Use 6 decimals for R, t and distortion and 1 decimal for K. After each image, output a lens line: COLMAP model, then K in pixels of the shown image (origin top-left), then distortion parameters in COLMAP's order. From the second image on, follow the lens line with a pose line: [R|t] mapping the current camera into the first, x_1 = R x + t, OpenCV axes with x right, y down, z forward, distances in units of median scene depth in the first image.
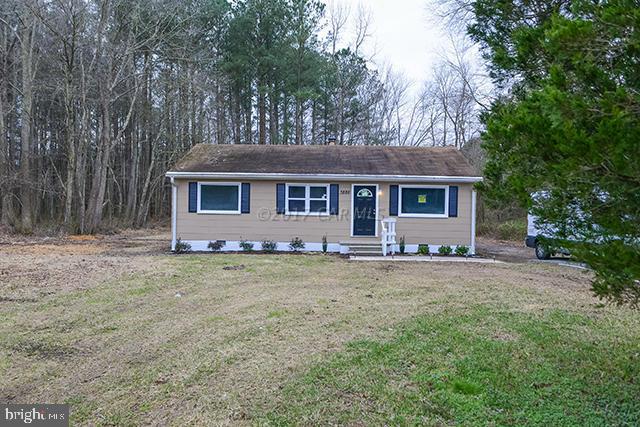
lens RADIAL K [[452.8, 0, 324.1], [0, 452.8, 209.6], [0, 0, 1]] dist [-0.004141, -0.008828]
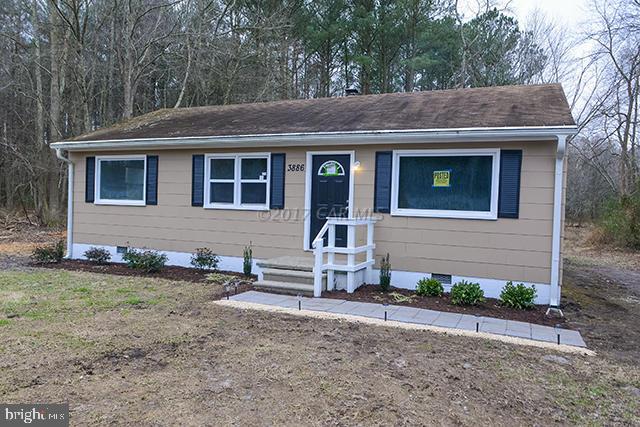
lens RADIAL K [[452.8, 0, 324.8], [0, 452.8, 225.7], [0, 0, 1]] dist [-0.004141, -0.008828]
pose [[0.931307, 0.028619, -0.363109, 0.277692], [-0.016192, 0.999176, 0.037222, 0.010505], [0.363875, -0.028786, 0.931003, 0.504081]]
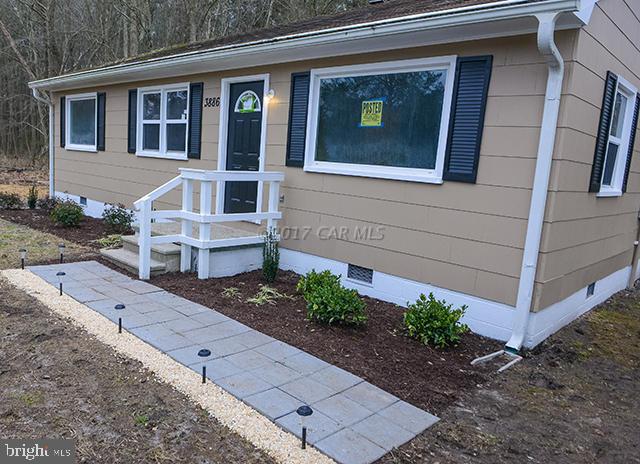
lens RADIAL K [[474.6, 0, 313.8], [0, 474.6, 236.5], [0, 0, 1]] dist [-0.013539, 0.000258]
pose [[0.747963, 0.139443, -0.648928, 0.401712], [-0.061070, 0.987994, 0.141912, 0.014206], [0.660925, -0.066515, 0.747499, 0.737482]]
